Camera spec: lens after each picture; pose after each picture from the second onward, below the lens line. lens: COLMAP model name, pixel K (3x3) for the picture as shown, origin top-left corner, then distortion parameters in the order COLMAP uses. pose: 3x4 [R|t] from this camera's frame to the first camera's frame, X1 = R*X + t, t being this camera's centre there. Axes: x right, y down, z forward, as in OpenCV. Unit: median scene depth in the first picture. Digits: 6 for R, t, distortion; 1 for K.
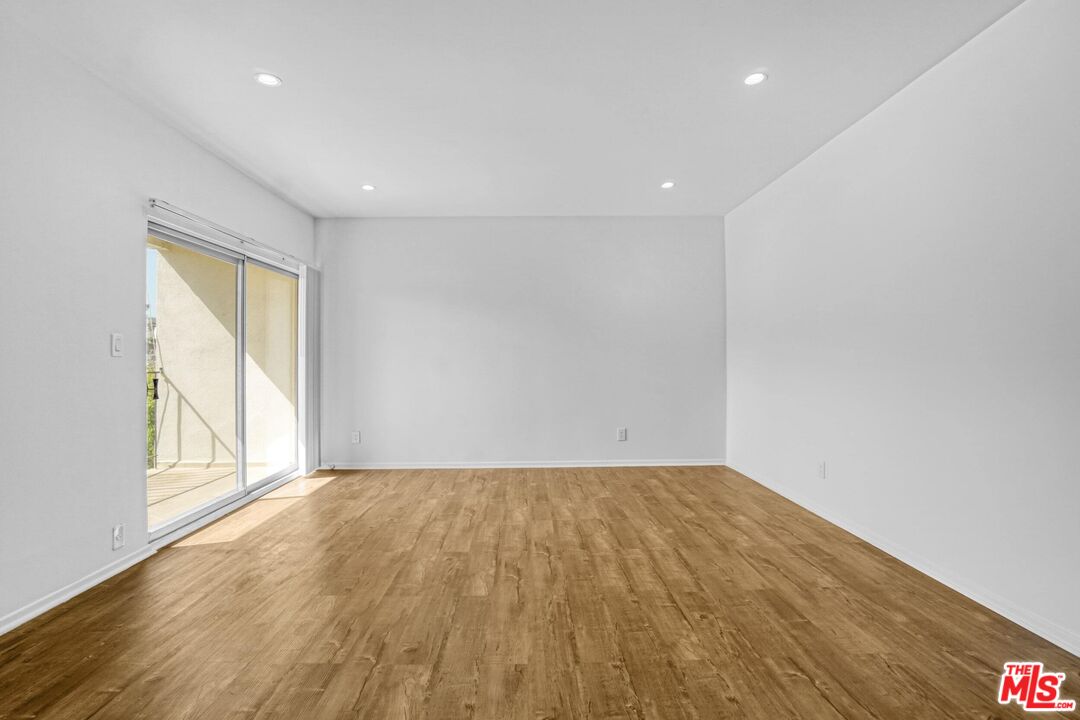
lens RADIAL K [[528.3, 0, 553.7], [0, 528.3, 350.4], [0, 0, 1]] dist [-0.061409, 0.026540]
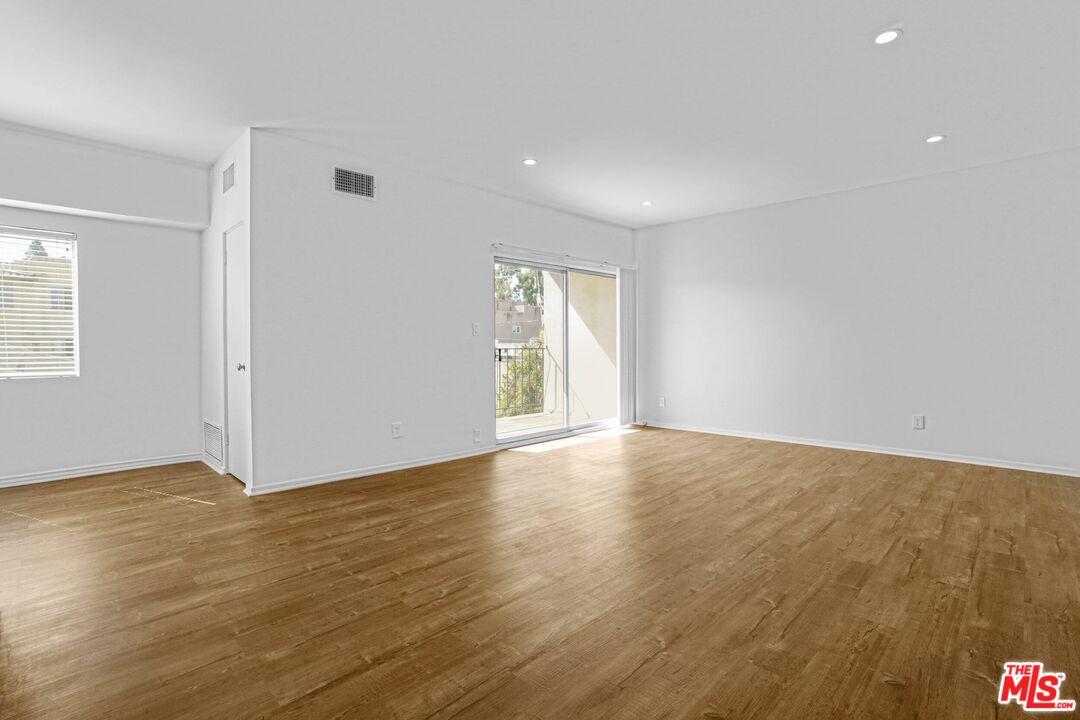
lens RADIAL K [[528.3, 0, 553.7], [0, 528.3, 350.4], [0, 0, 1]] dist [-0.061409, 0.026540]
pose [[0.697463, 0.008415, -0.716572, 0.590220], [0.011652, 0.999666, 0.023081, 0.021006], [0.716526, -0.024448, 0.697132, -0.087154]]
